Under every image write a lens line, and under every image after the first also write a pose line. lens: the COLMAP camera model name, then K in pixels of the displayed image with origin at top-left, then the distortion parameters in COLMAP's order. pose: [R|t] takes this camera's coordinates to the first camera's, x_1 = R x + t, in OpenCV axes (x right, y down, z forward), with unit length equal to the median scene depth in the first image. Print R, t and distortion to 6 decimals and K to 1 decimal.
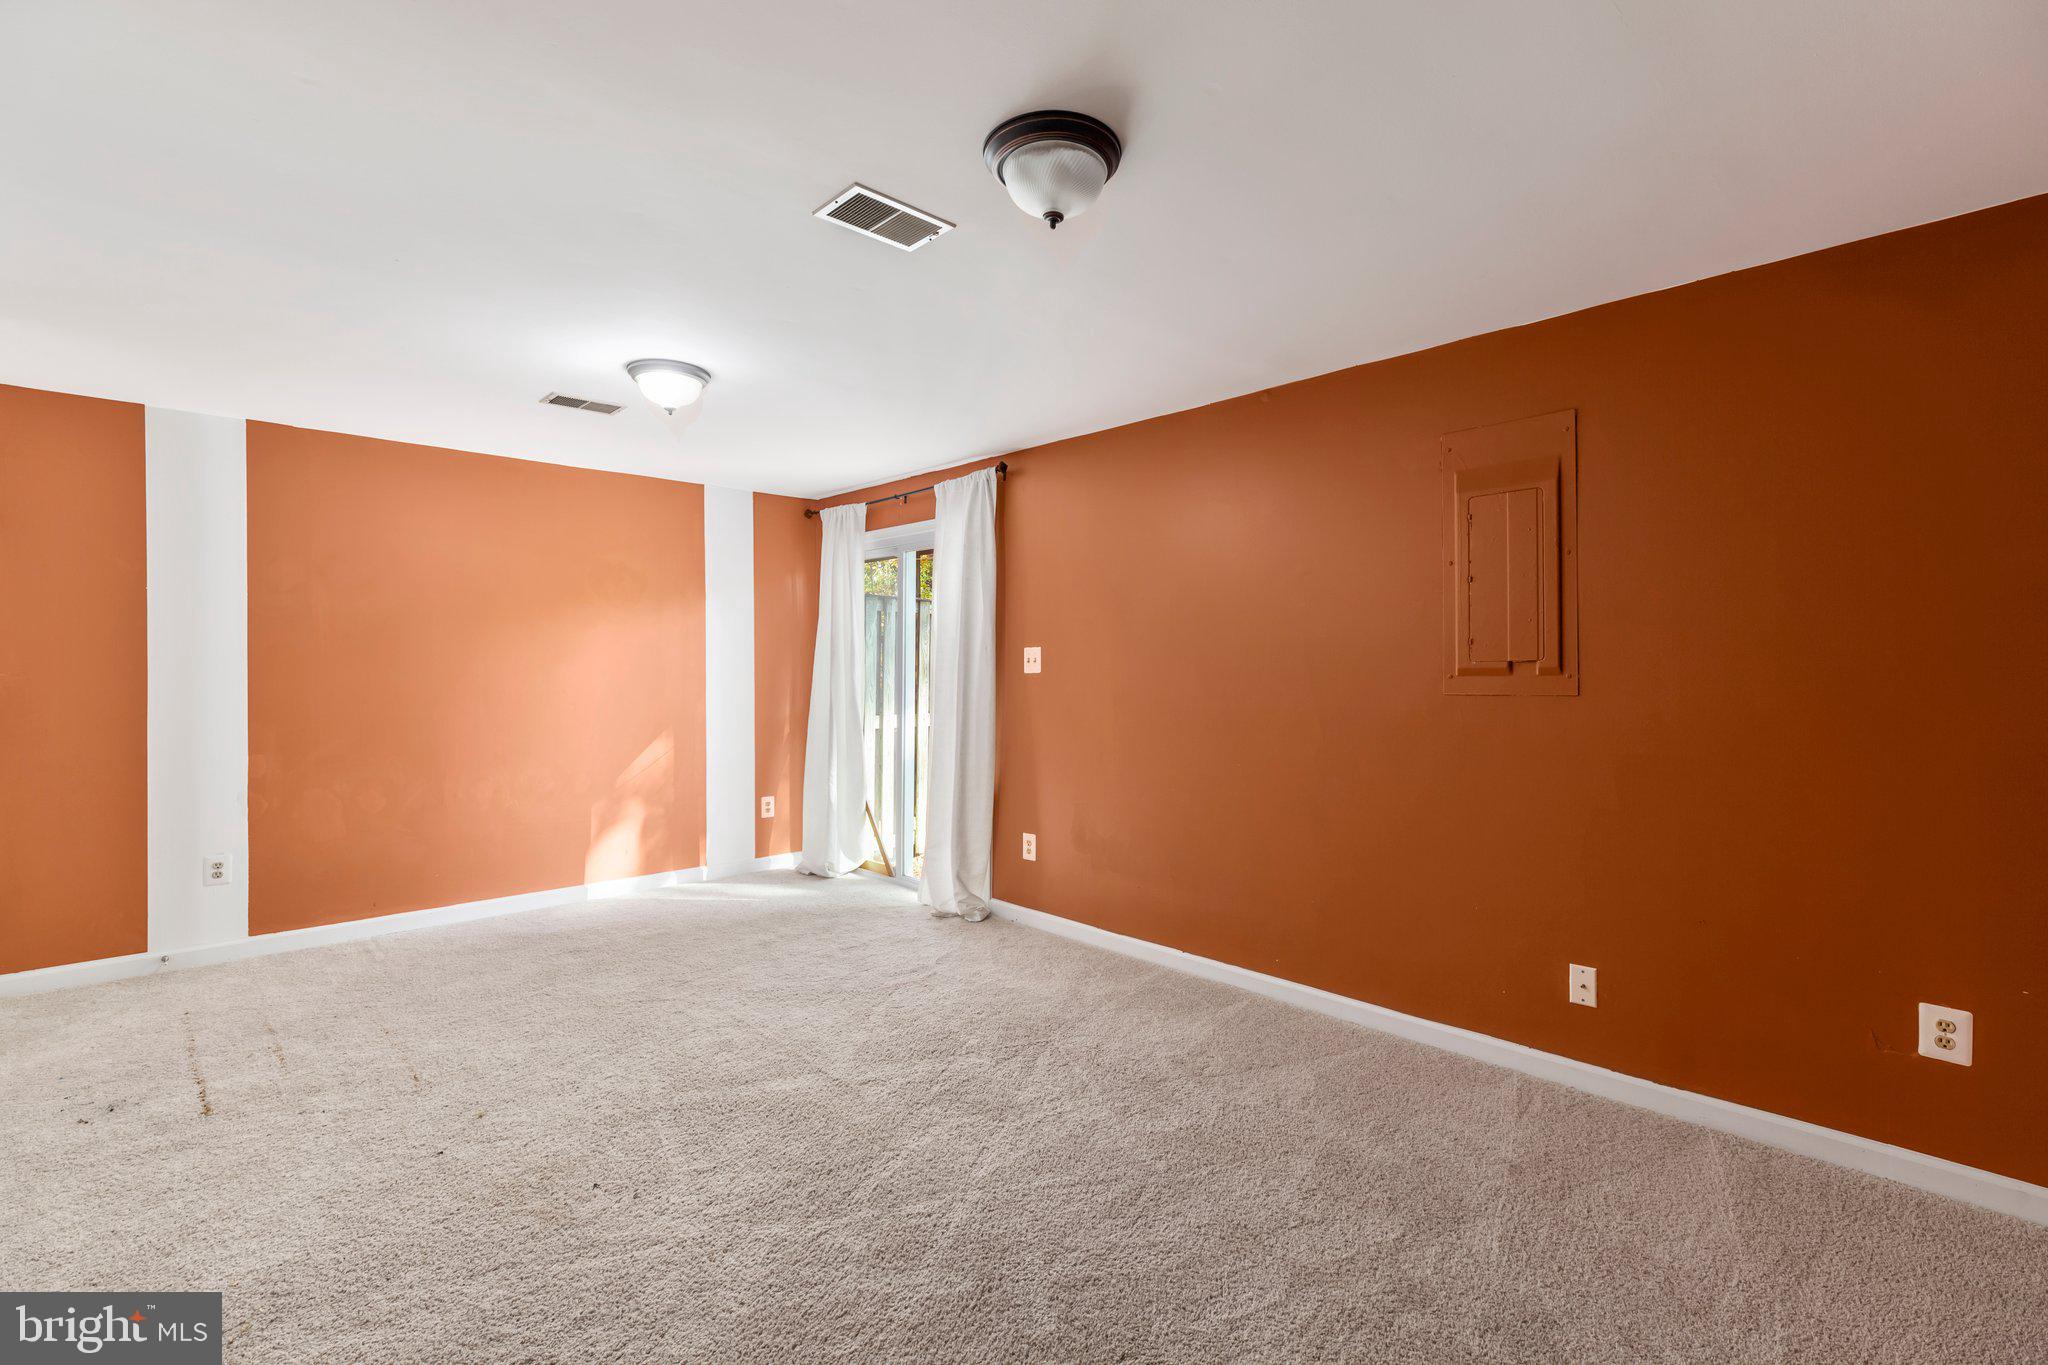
lens RADIAL K [[919.8, 0, 1023.8], [0, 919.8, 675.6], [0, 0, 1]] dist [0.000724, 0.000353]
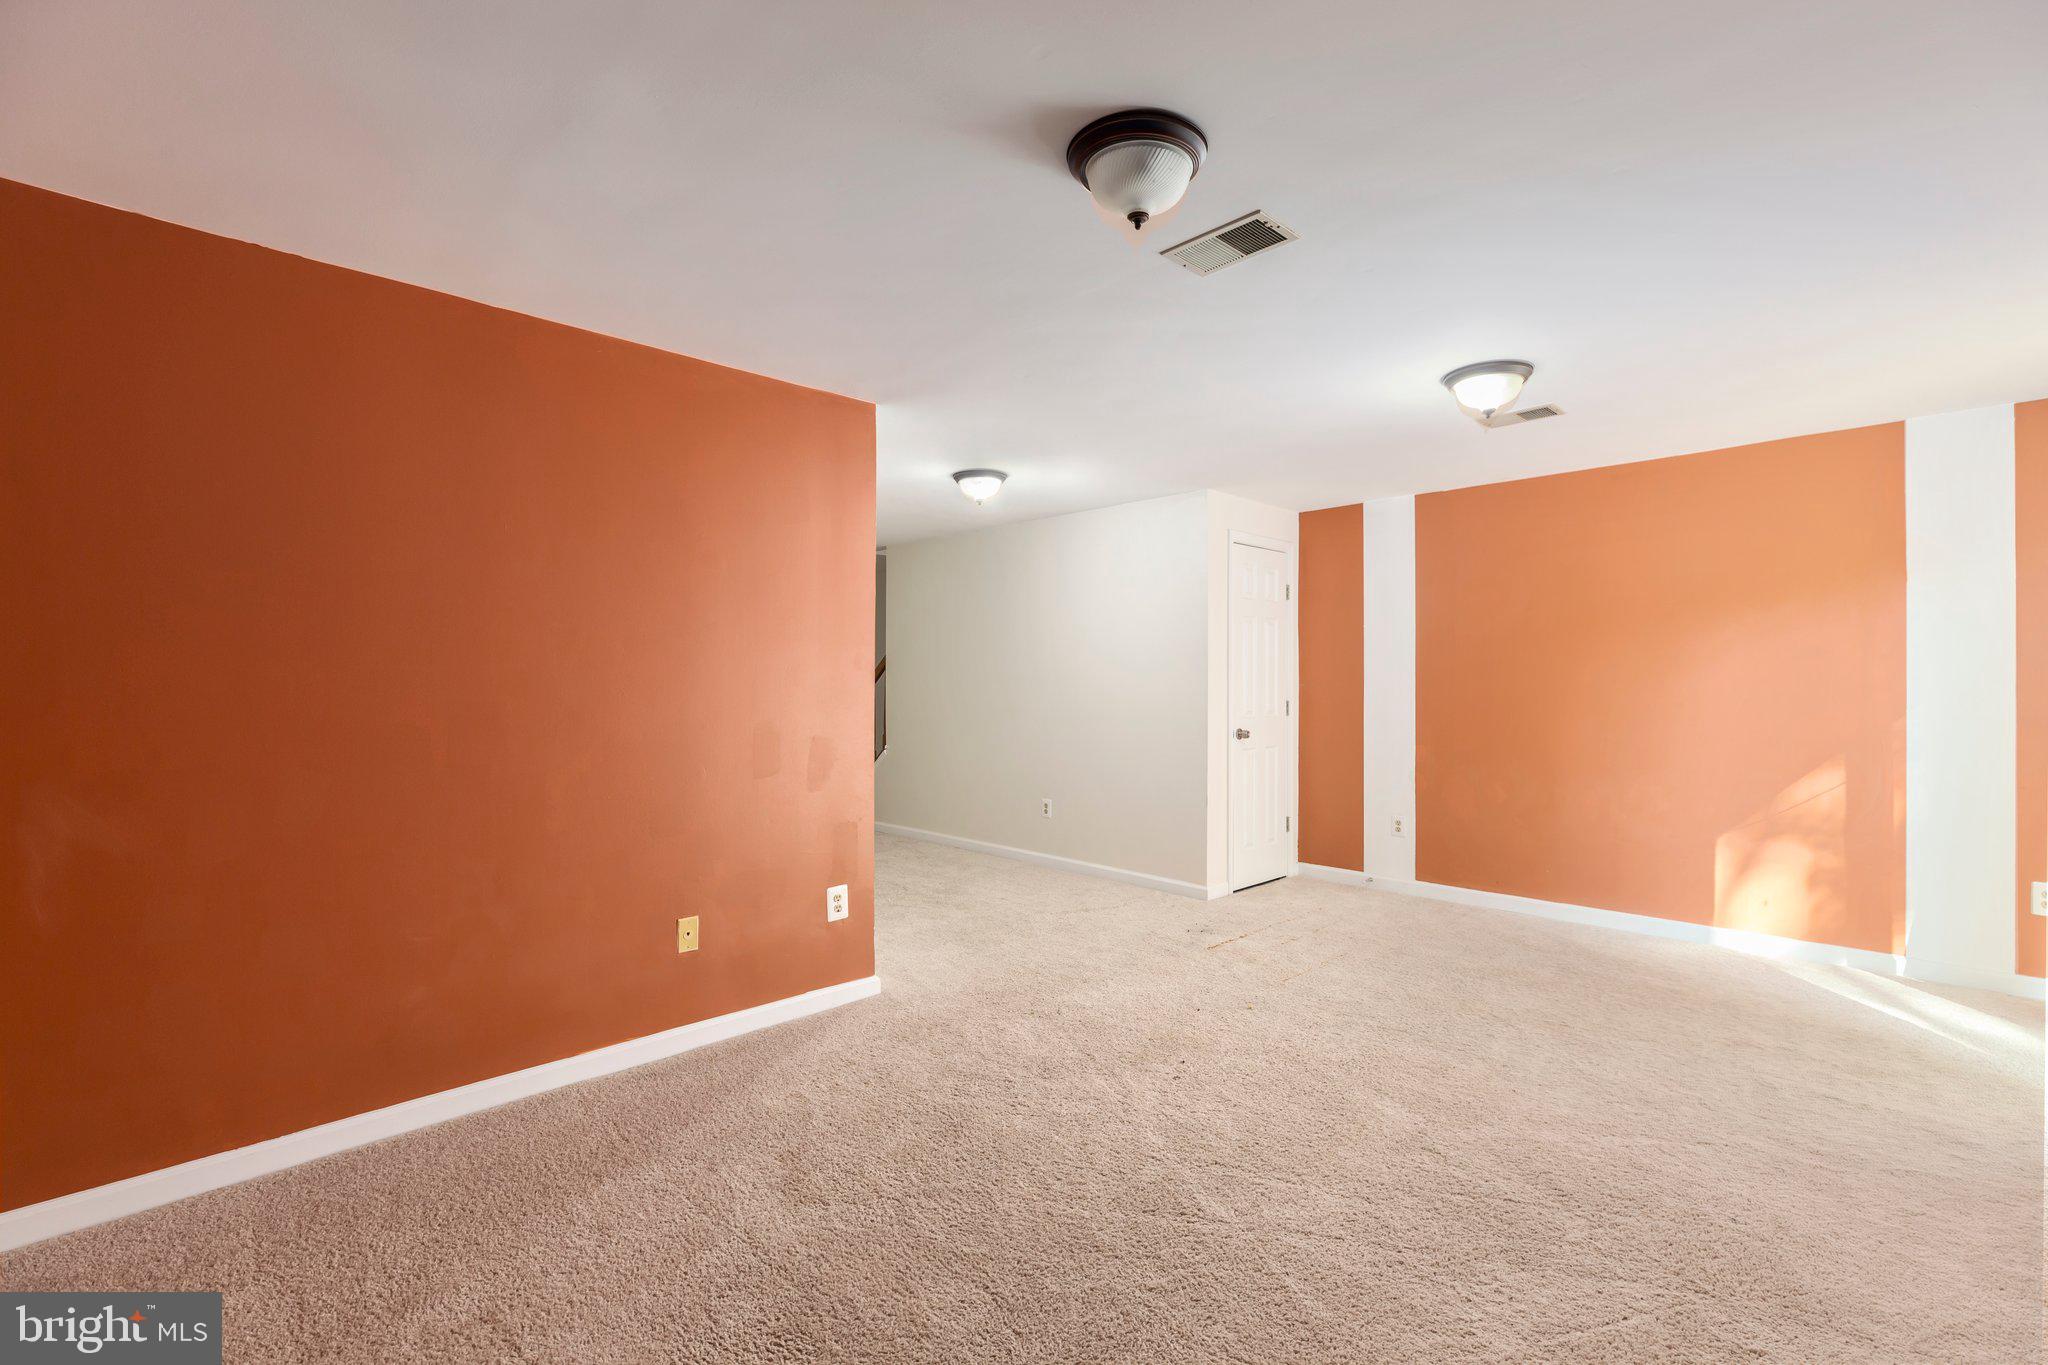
lens RADIAL K [[919.8, 0, 1023.8], [0, 919.8, 682.6], [0, 0, 1]] dist [0.000724, 0.000353]
pose [[-0.015117, -0.002952, -0.999881, 0.503159], [-0.003953, 0.999988, -0.002892, 0.001596], [0.999878, 0.003909, -0.015128, 0.445228]]
